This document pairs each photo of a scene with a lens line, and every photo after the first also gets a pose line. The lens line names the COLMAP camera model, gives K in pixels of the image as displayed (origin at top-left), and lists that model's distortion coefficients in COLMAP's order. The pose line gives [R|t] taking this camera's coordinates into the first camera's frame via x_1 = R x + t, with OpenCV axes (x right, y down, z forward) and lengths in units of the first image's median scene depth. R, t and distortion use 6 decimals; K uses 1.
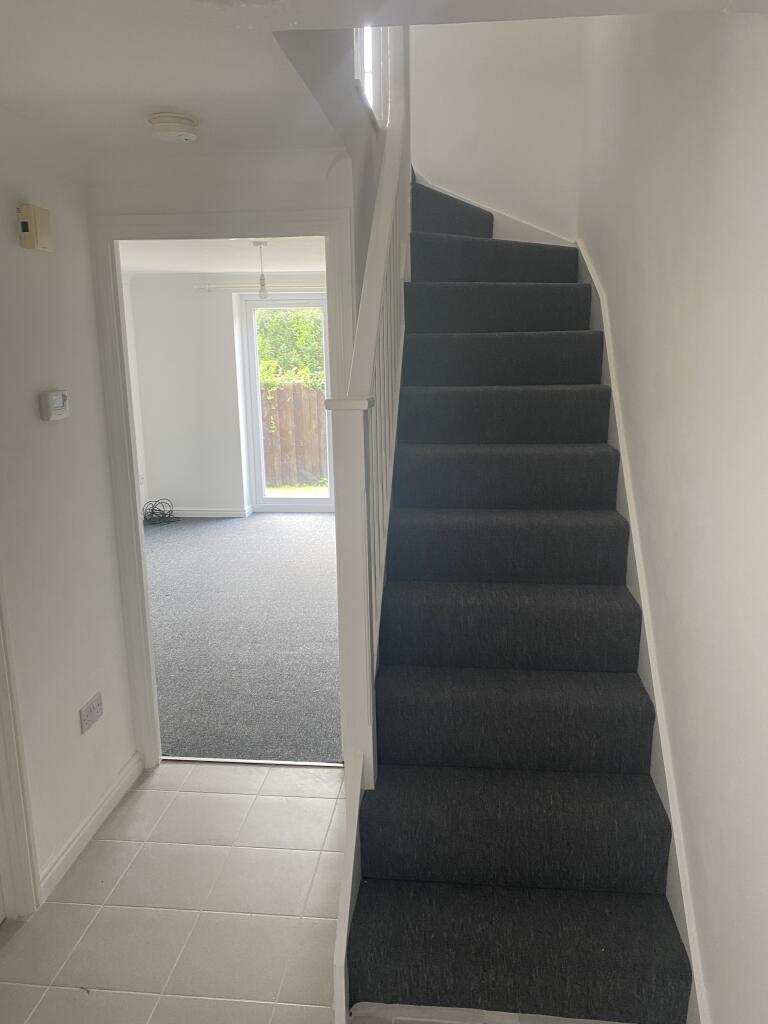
lens RADIAL K [[795.5, 0, 395.4], [0, 795.5, 509.4], [0, 0, 1]] dist [0.004513, -0.005842]
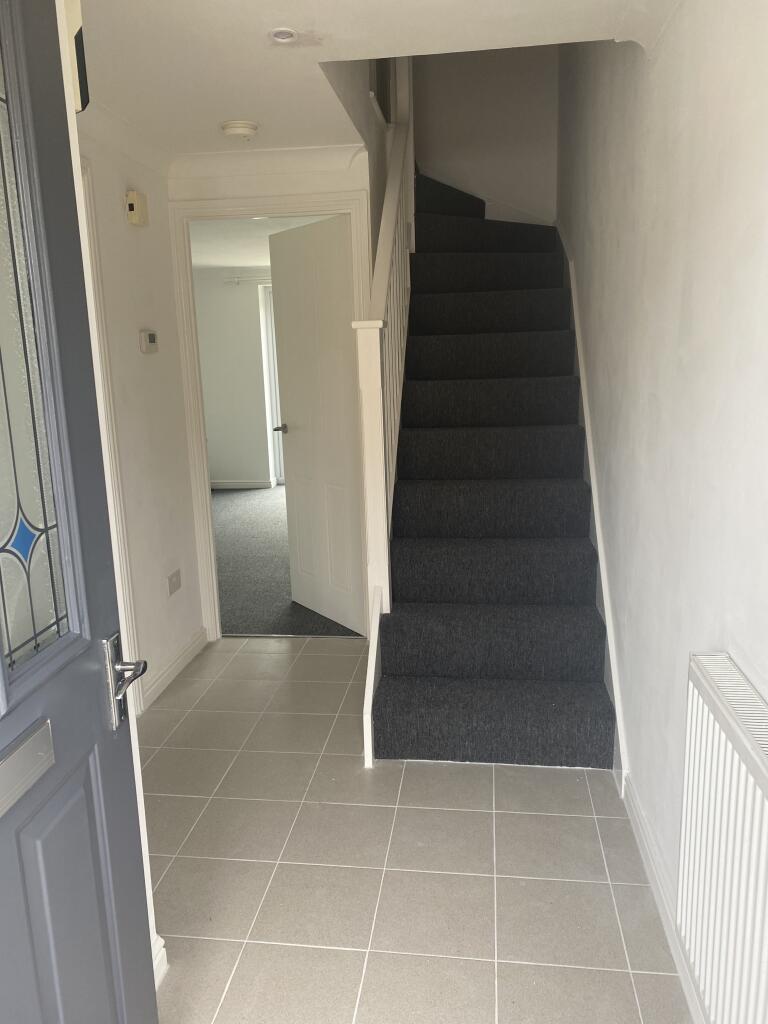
lens RADIAL K [[778.6, 0, 384.0], [0, 778.6, 512.0], [0, 0, 1]] dist [0.125007, -0.246361]
pose [[0.999479, -0.011351, -0.030218, 0.003691], [0.011250, 0.999931, -0.003487, 0.125898], [0.030256, 0.003145, 0.999537, -0.237325]]
